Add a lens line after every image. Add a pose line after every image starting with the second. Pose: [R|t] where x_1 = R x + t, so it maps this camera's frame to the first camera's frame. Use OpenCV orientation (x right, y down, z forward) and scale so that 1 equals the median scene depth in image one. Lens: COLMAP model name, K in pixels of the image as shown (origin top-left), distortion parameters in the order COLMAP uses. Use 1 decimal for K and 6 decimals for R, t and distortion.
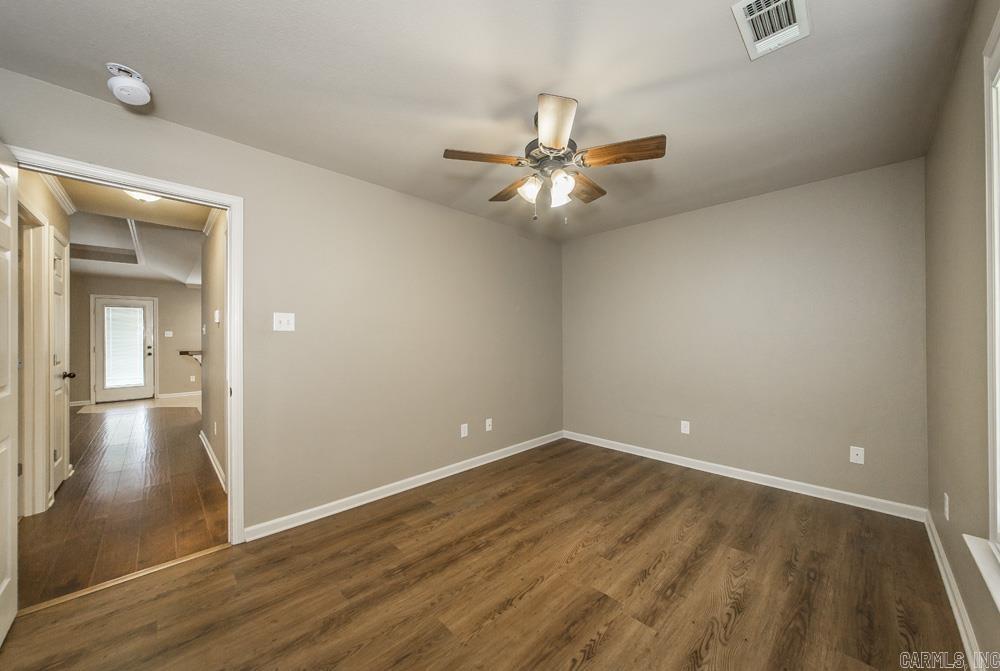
lens RADIAL K [[354.3, 0, 500.0], [0, 354.3, 335.5], [0, 0, 1]] dist [-0.001317, -0.000080]
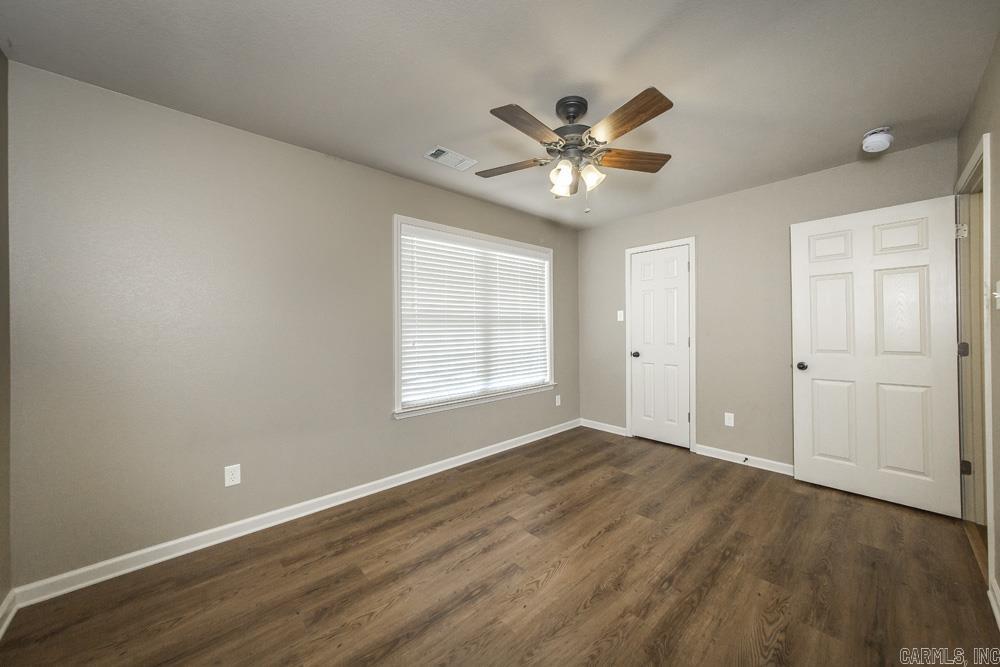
lens RADIAL K [[358.0, 0, 507.7], [0, 358.0, 322.4], [0, 0, 1]] dist [-0.002100, -0.000091]
pose [[-0.999810, 0.012385, 0.015065, 0.308369], [0.012041, 0.999668, -0.022760, 0.018607], [-0.015342, -0.022575, -0.999627, 1.983912]]
